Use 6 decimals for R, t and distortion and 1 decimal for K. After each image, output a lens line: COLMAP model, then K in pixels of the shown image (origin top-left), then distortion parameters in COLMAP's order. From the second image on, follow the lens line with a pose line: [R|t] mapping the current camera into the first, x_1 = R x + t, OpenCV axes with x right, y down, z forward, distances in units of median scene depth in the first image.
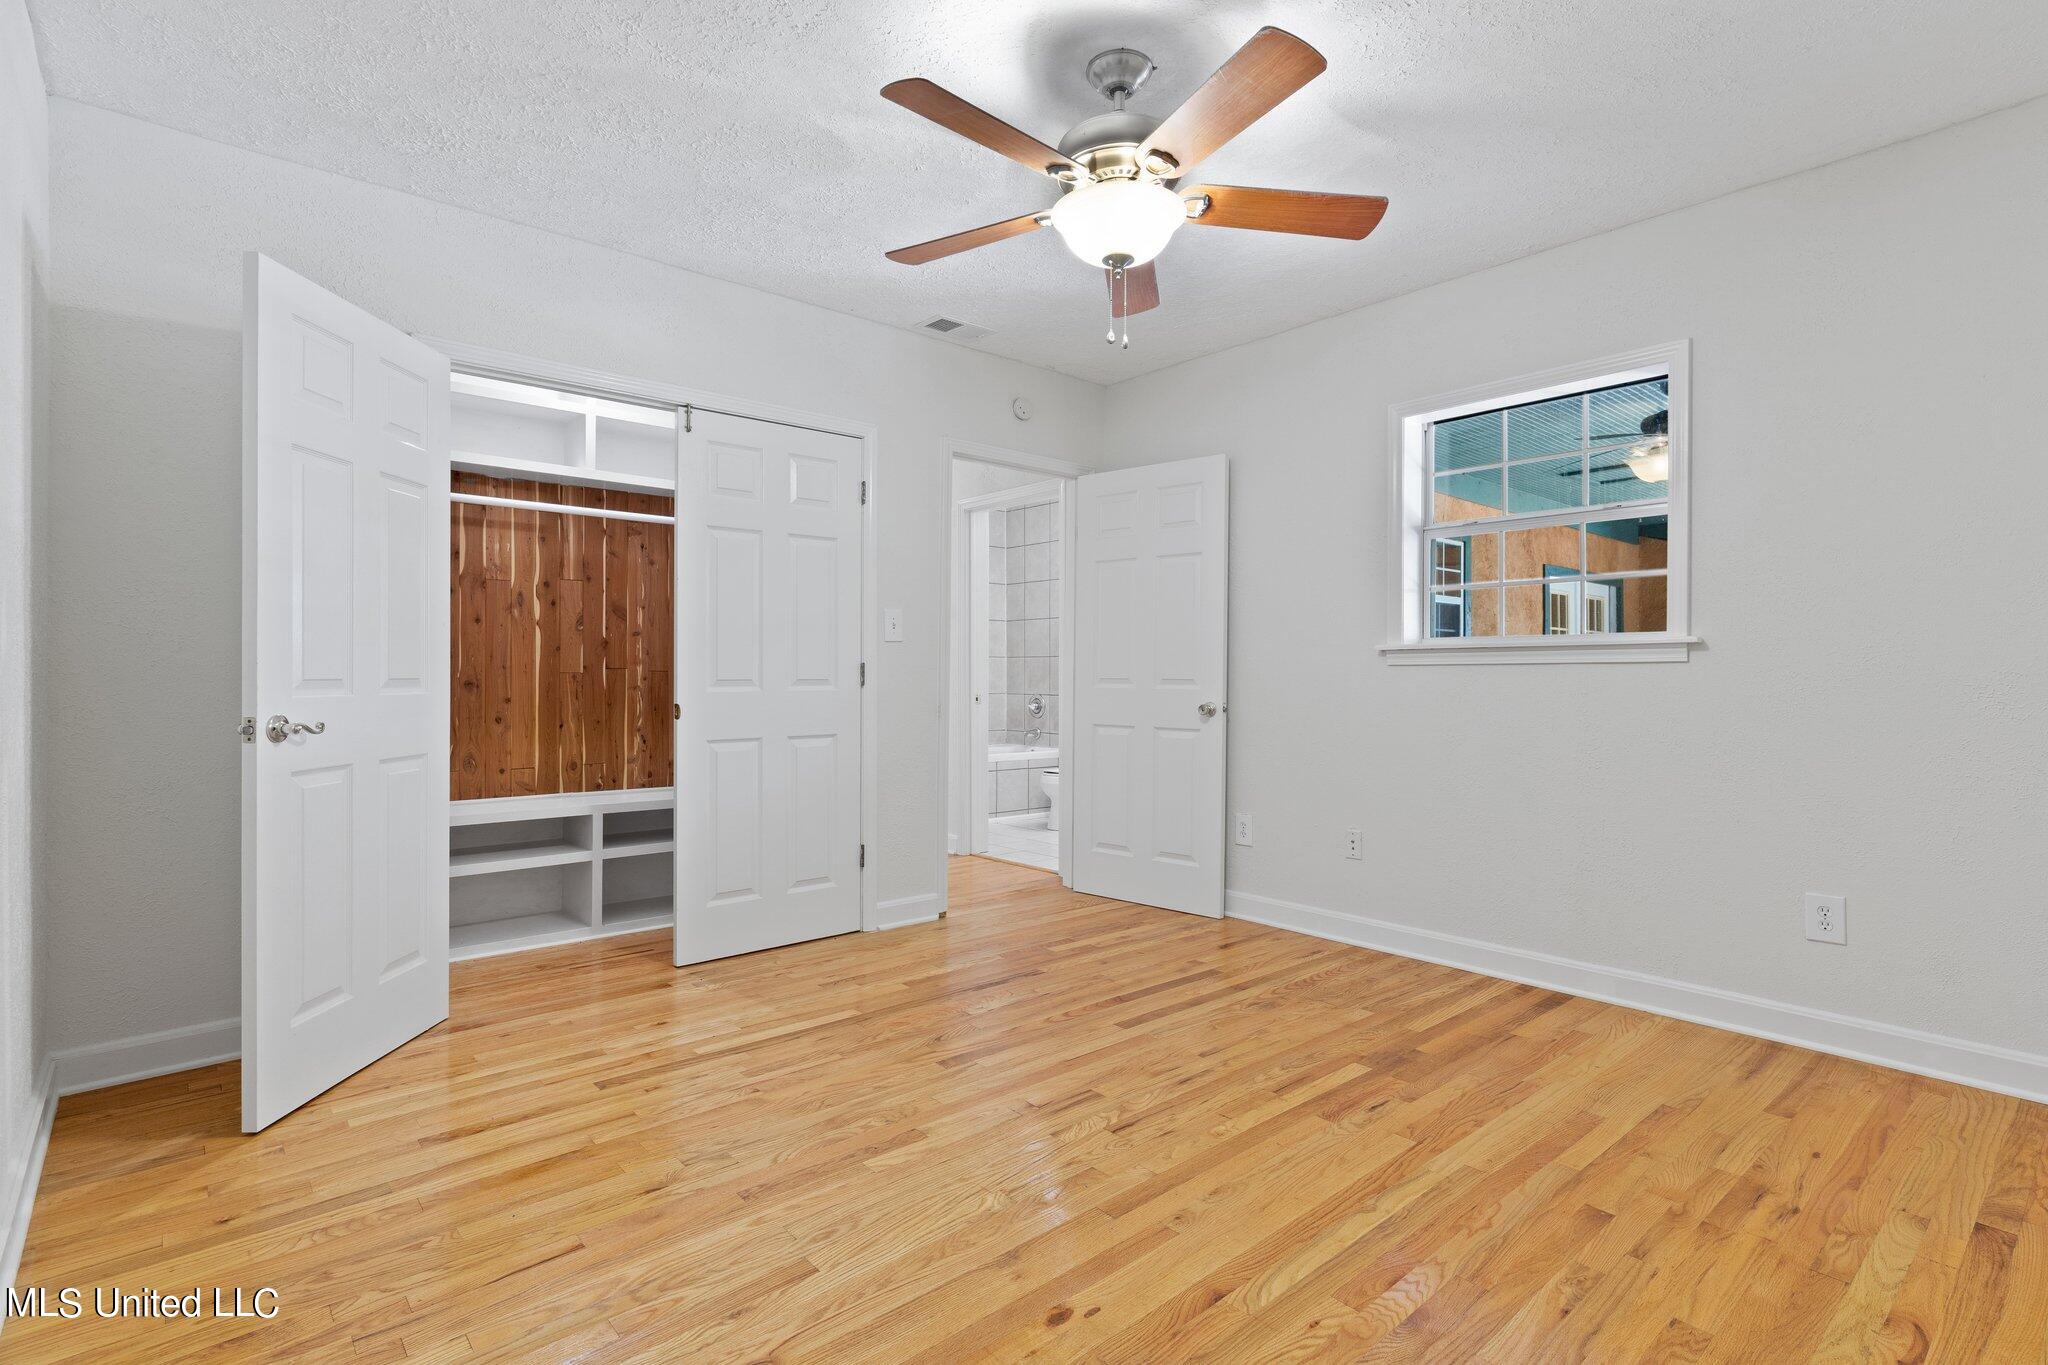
lens RADIAL K [[975.2, 0, 1020.4], [0, 975.2, 677.9], [0, 0, 1]] dist [0.001208, 0.000759]
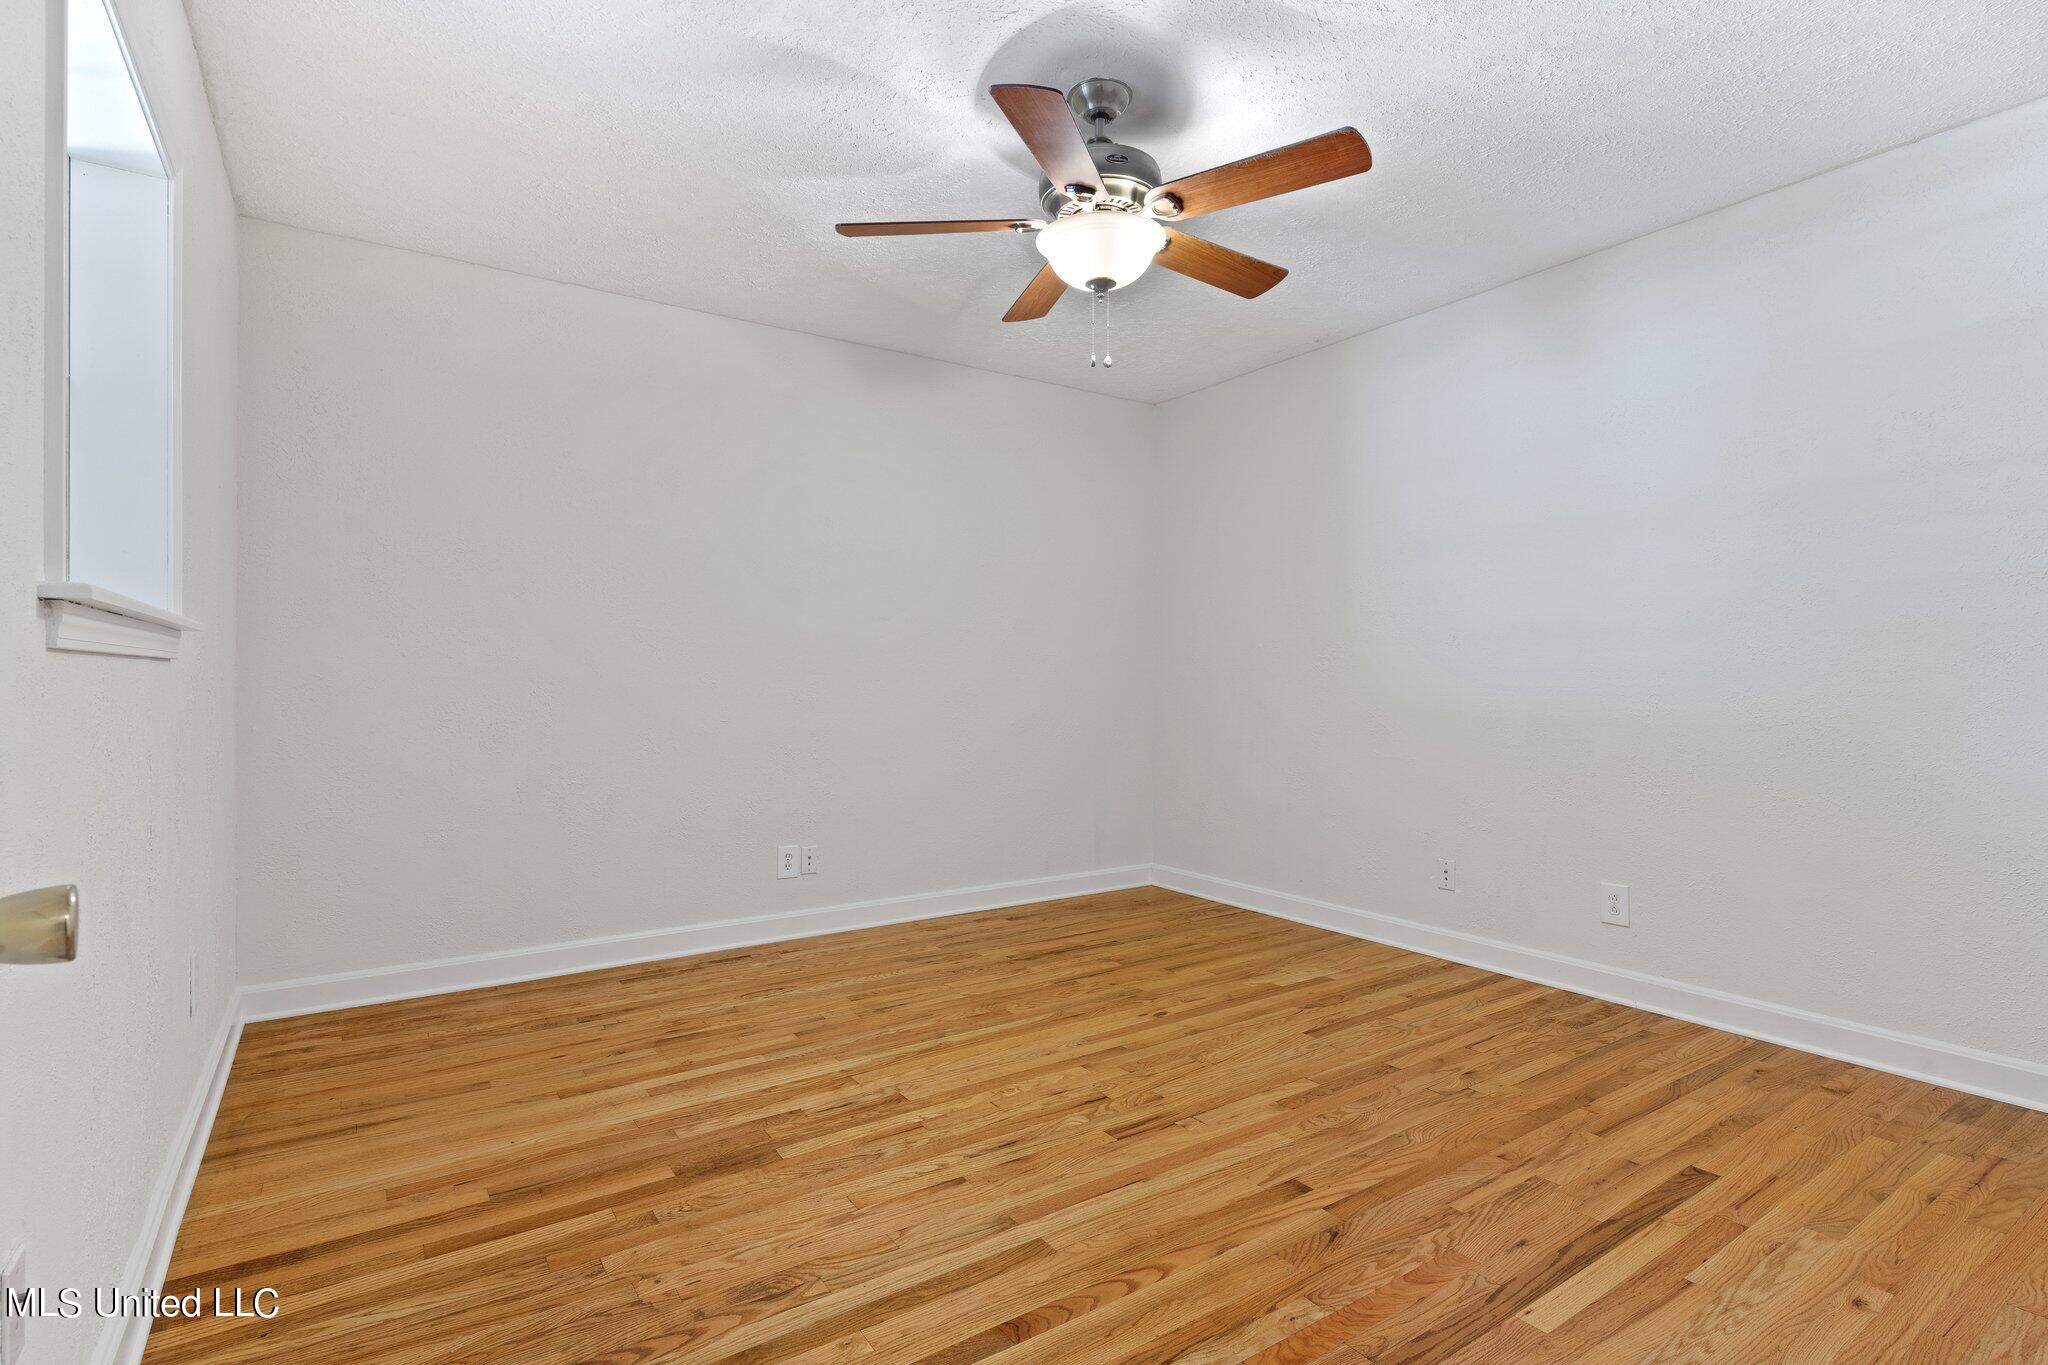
lens RADIAL K [[975.2, 0, 1024.6], [0, 975.2, 680.5], [0, 0, 1]] dist [0.001208, 0.000759]
pose [[-0.992661, -0.002837, 0.120895, 0.050606], [-0.002365, 0.999989, 0.004043, -0.008258], [-0.120905, 0.003728, -0.992657, 1.932365]]
